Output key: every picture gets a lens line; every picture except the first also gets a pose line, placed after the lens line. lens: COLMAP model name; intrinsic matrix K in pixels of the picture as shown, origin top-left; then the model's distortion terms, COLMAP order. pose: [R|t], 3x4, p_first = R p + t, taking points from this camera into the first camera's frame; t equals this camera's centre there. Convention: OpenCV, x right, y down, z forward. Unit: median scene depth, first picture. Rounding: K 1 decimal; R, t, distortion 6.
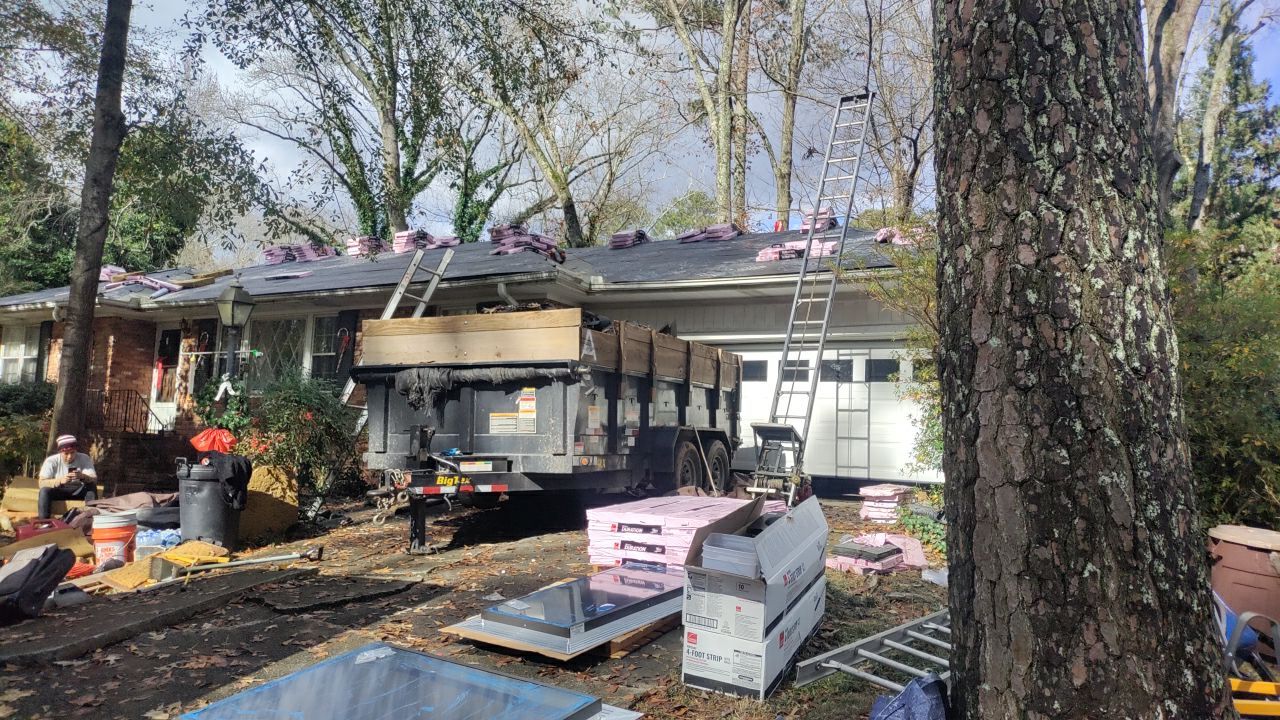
lens RADIAL K [[951.5, 0, 632.6], [0, 951.5, 359.0], [0, 0, 1]] dist [0.094353, -0.124507]
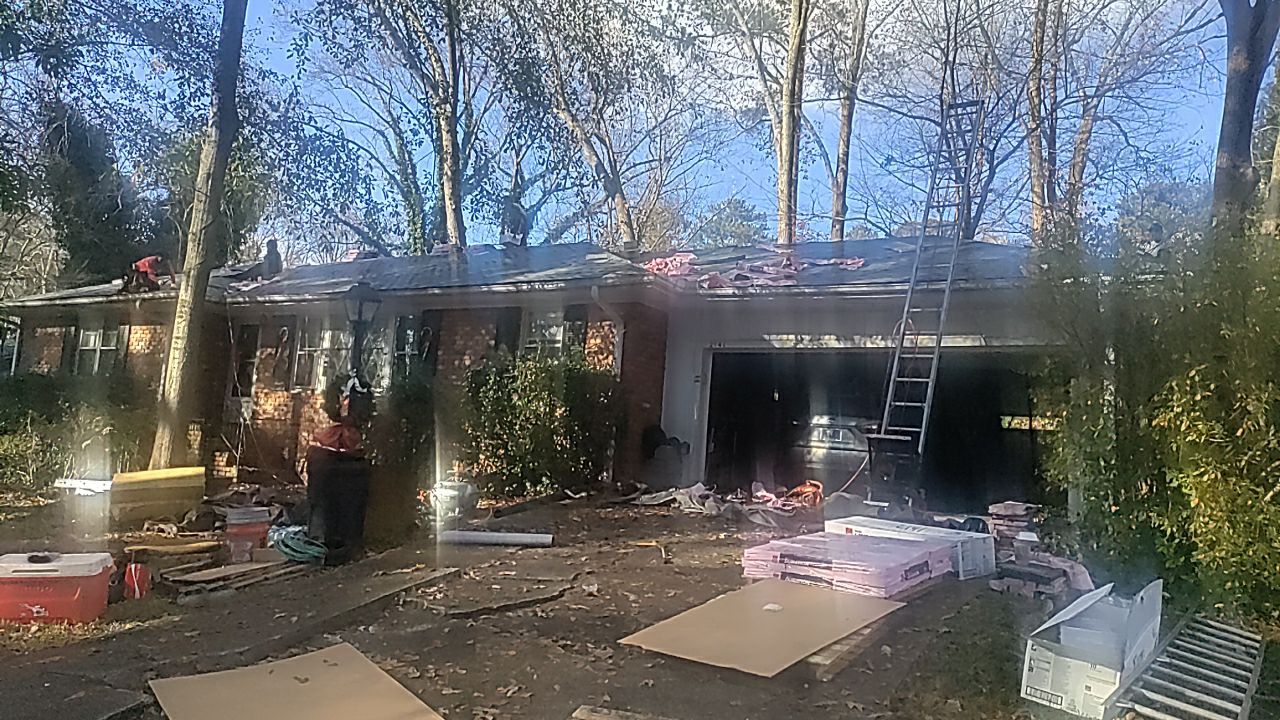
lens RADIAL K [[951.5, 0, 632.6], [0, 951.5, 359.0], [0, 0, 1]] dist [0.094353, -0.124507]
pose [[0.999202, 0.026379, -0.029978, -0.117936], [-0.026584, 0.999626, -0.006454, 0.003141], [0.029796, 0.007246, 0.999530, 0.017072]]
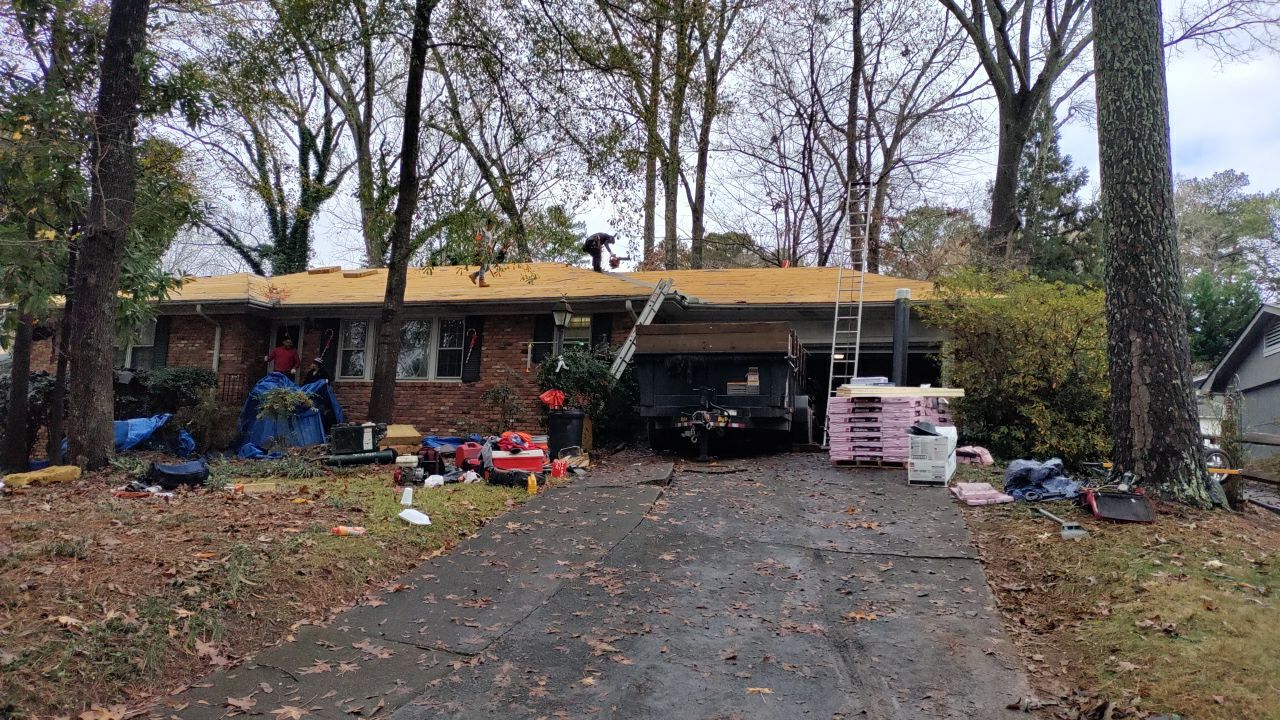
lens RADIAL K [[951.5, 0, 632.6], [0, 951.5, 359.0], [0, 0, 1]] dist [0.094353, -0.124507]
pose [[0.982738, 0.023436, 0.183511, -0.666833], [-0.021263, 0.999679, -0.013804, 0.045065], [-0.183776, 0.009664, 0.982921, -0.657519]]
